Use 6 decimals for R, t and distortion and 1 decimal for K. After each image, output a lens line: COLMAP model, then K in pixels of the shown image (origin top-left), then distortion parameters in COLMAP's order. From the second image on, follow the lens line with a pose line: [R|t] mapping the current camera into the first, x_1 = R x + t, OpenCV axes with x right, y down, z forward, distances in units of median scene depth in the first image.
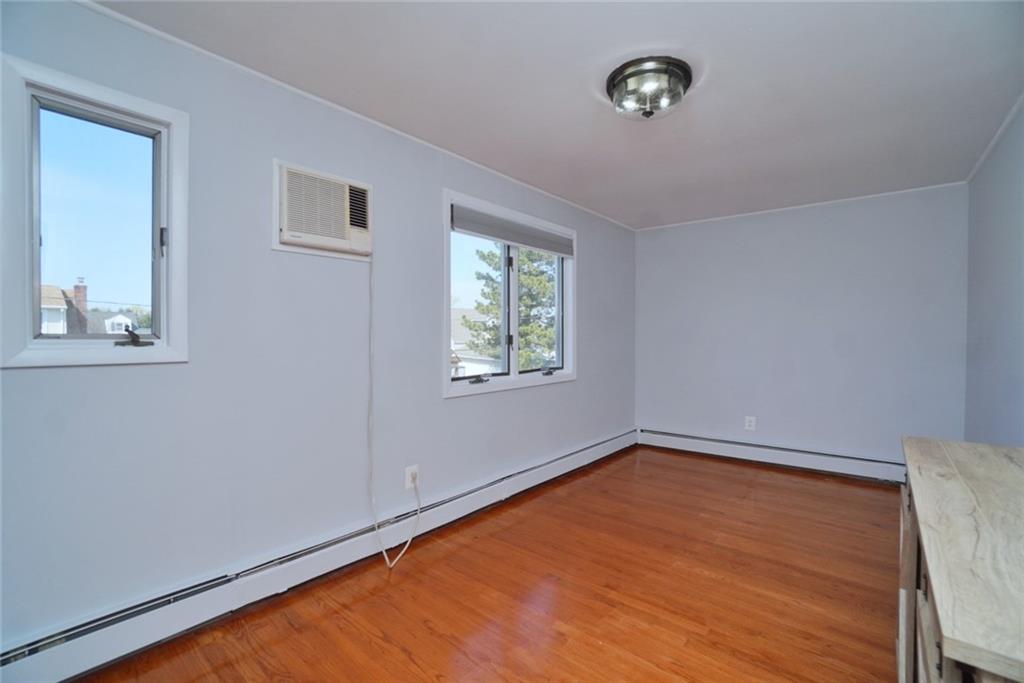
lens RADIAL K [[454.4, 0, 492.3], [0, 454.4, 339.7], [0, 0, 1]] dist [-0.056047, 0.018577]
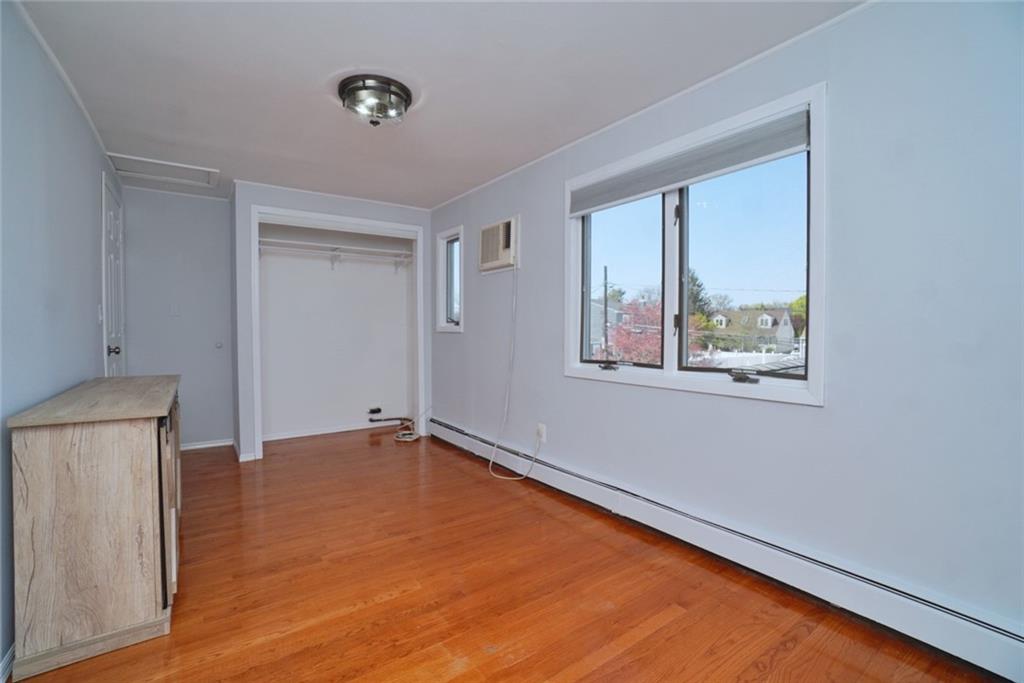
lens RADIAL K [[454.4, 0, 512.4], [0, 454.4, 340.4], [0, 0, 1]] dist [-0.056047, 0.018577]
pose [[-0.226101, 0.025576, -0.973768, 1.087486], [-0.005947, 0.999600, 0.027635, 0.015812], [0.974086, 0.012039, -0.225859, 1.248040]]
